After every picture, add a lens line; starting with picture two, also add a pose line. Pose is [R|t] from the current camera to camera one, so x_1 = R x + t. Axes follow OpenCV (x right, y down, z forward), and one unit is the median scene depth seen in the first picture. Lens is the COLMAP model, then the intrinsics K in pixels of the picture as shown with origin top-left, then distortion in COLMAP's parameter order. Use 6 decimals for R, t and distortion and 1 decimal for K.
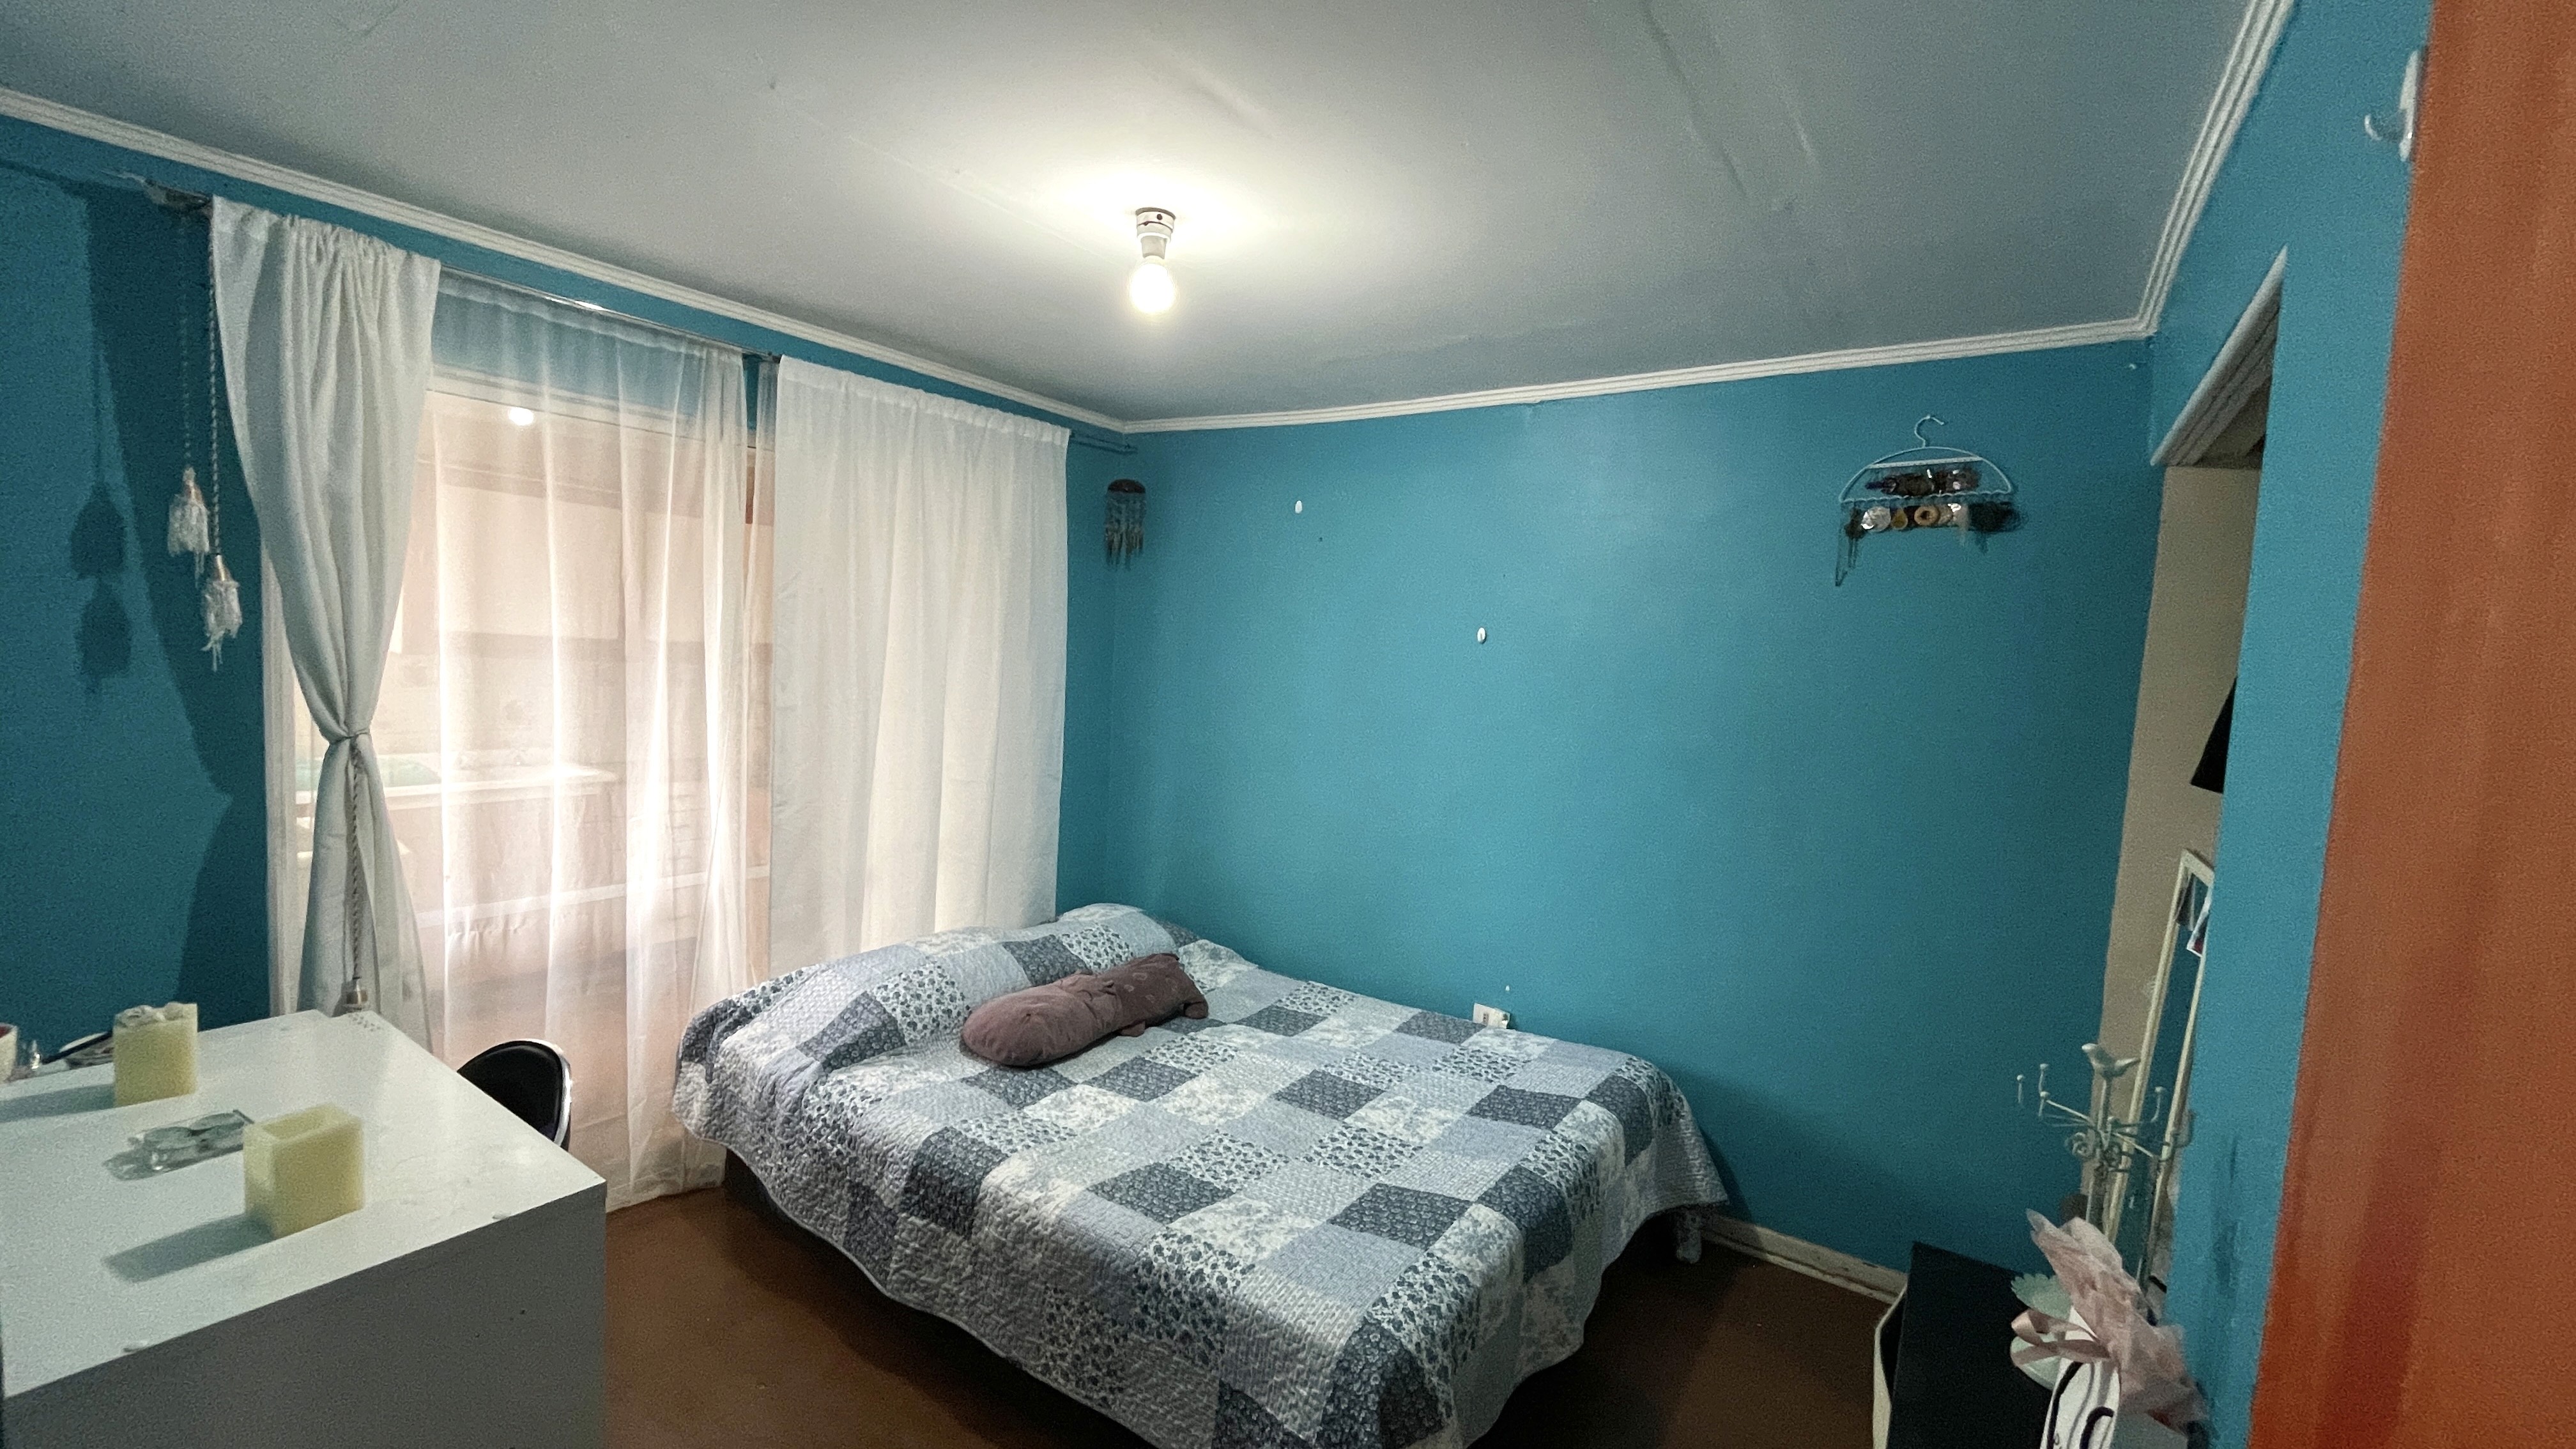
lens RADIAL K [[1045.2, 0, 1280.2], [0, 1045.2, 728.9], [0, 0, 1]] dist [-0.004034, 0.001699]
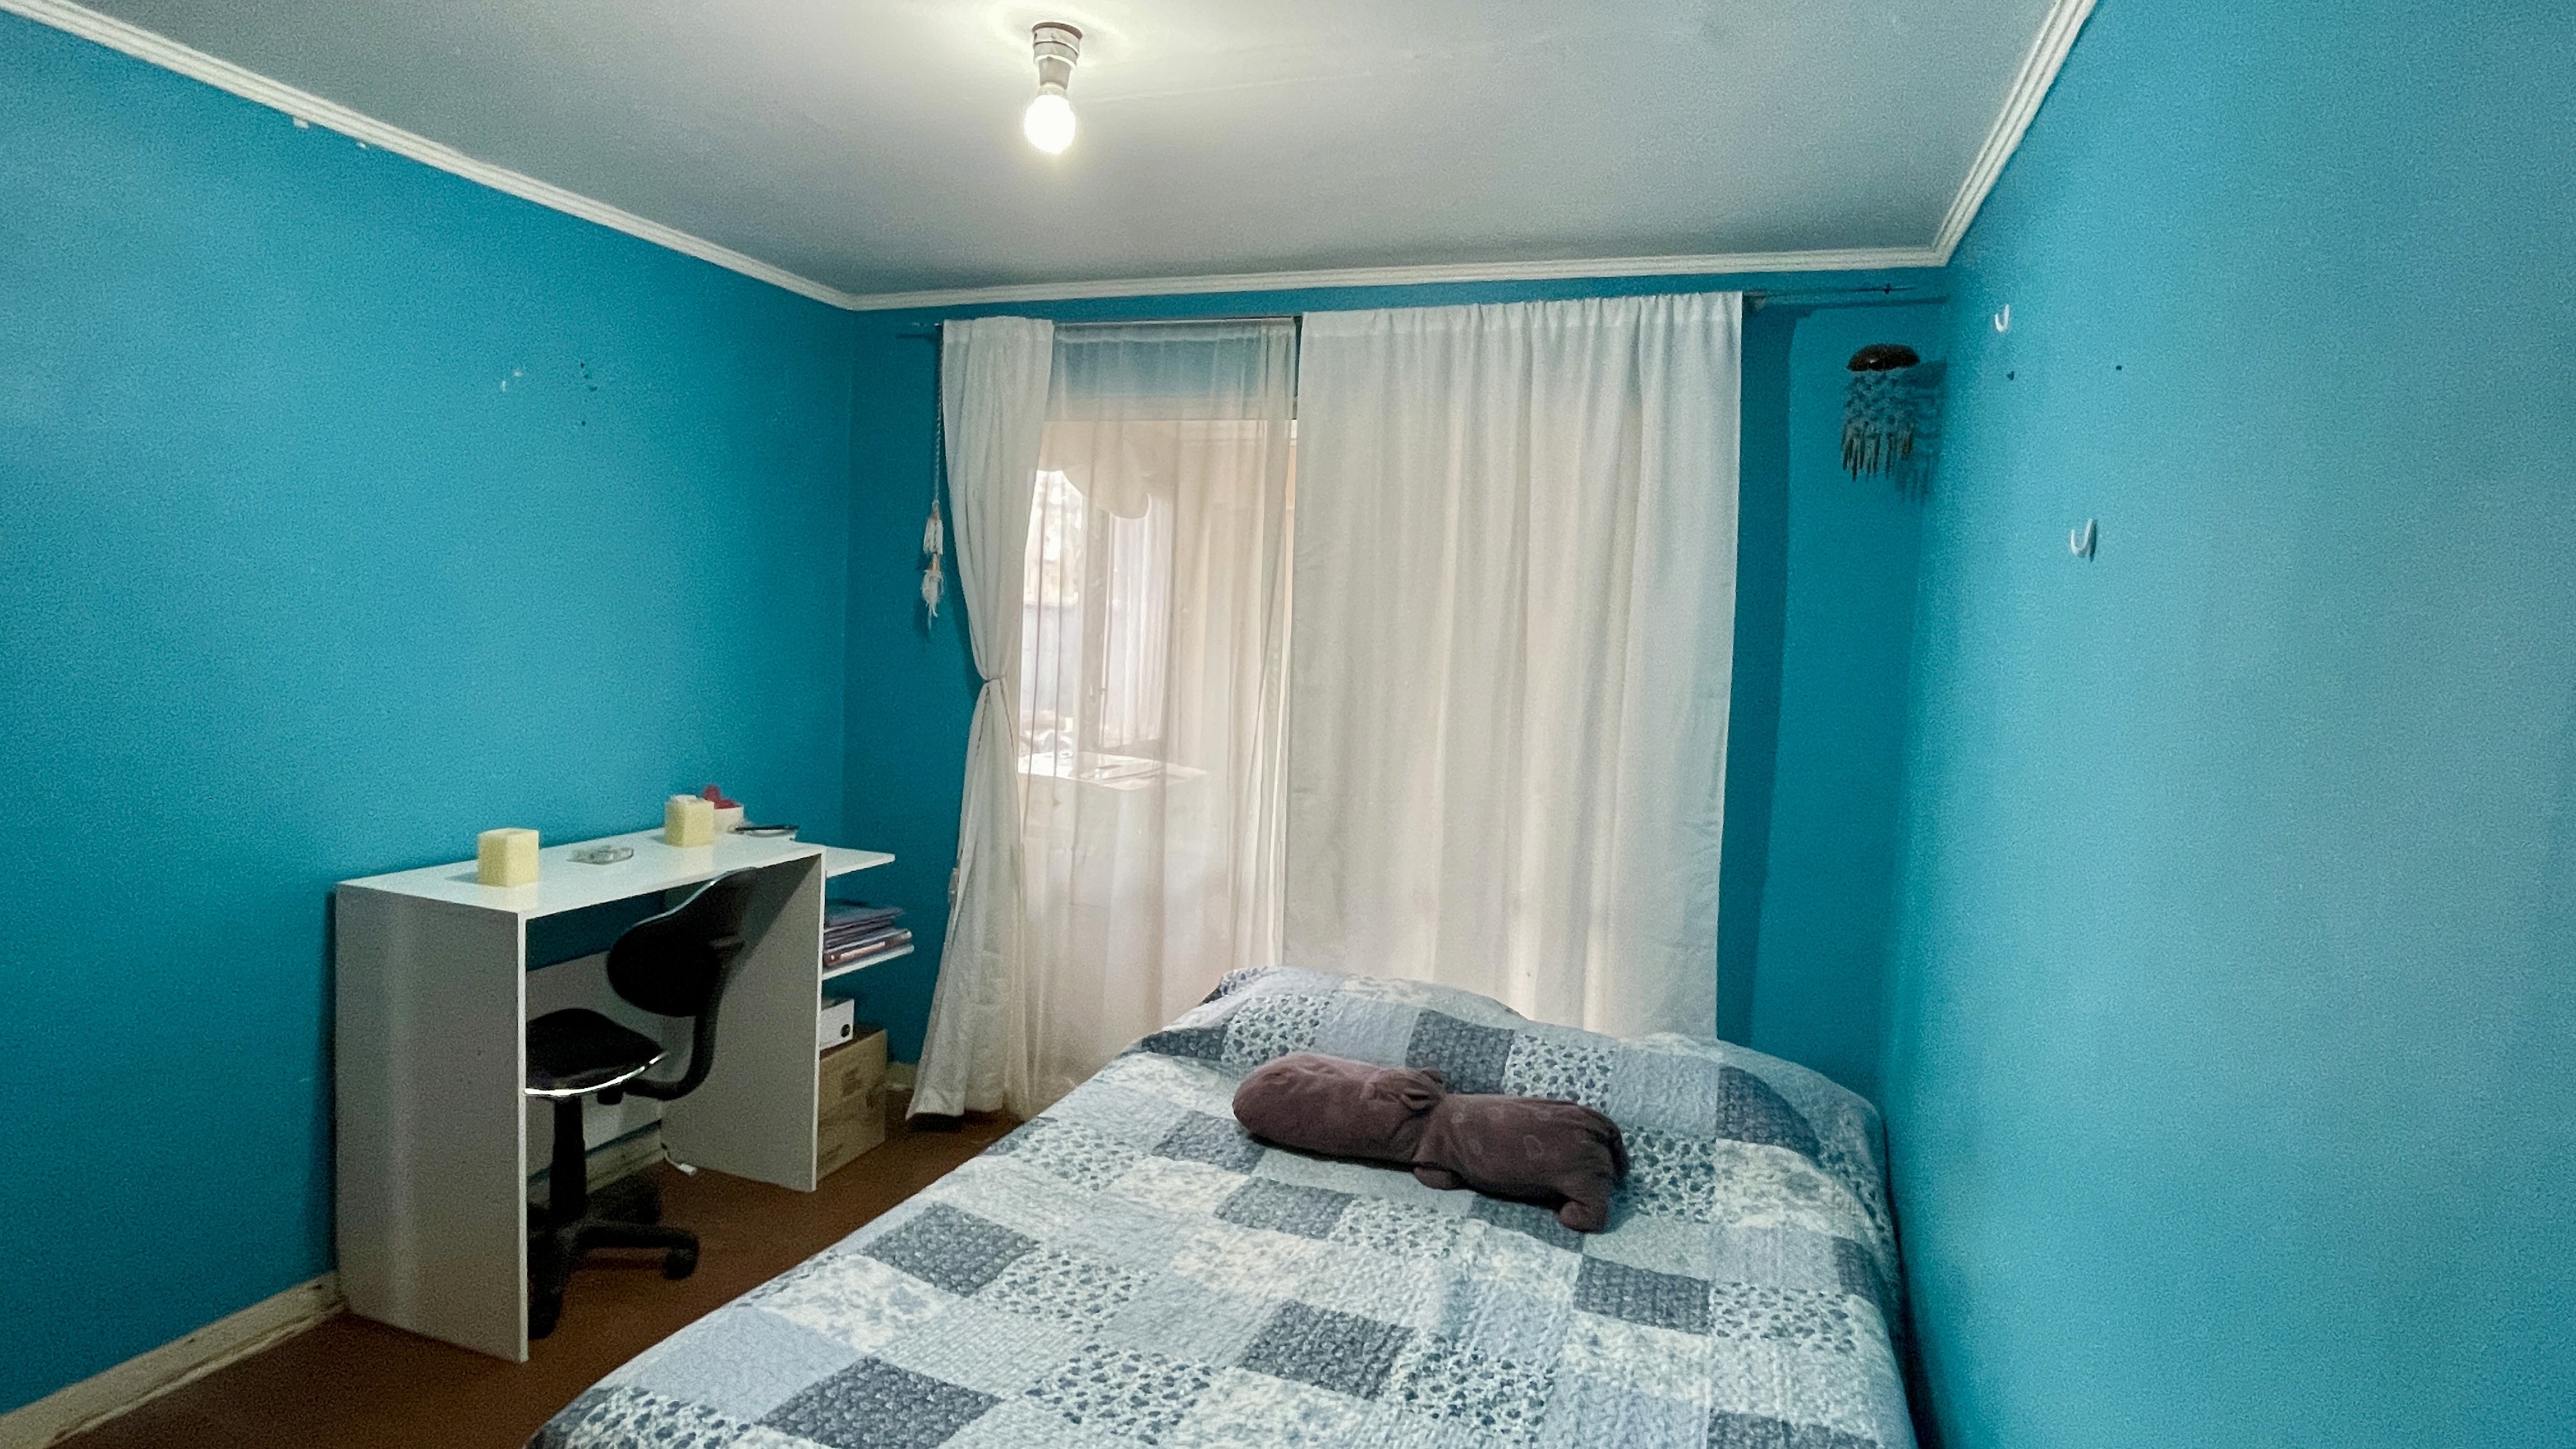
lens RADIAL K [[1316.0, 0, 1273.5], [0, 1316.0, 716.1], [0, 0, 1]] dist [0.001268, 0.000031]
pose [[0.246624, 0.032111, -0.968579, 0.706327], [-0.116127, 0.993229, 0.003360, 0.006513], [0.962128, 0.111649, 0.248683, 0.732645]]
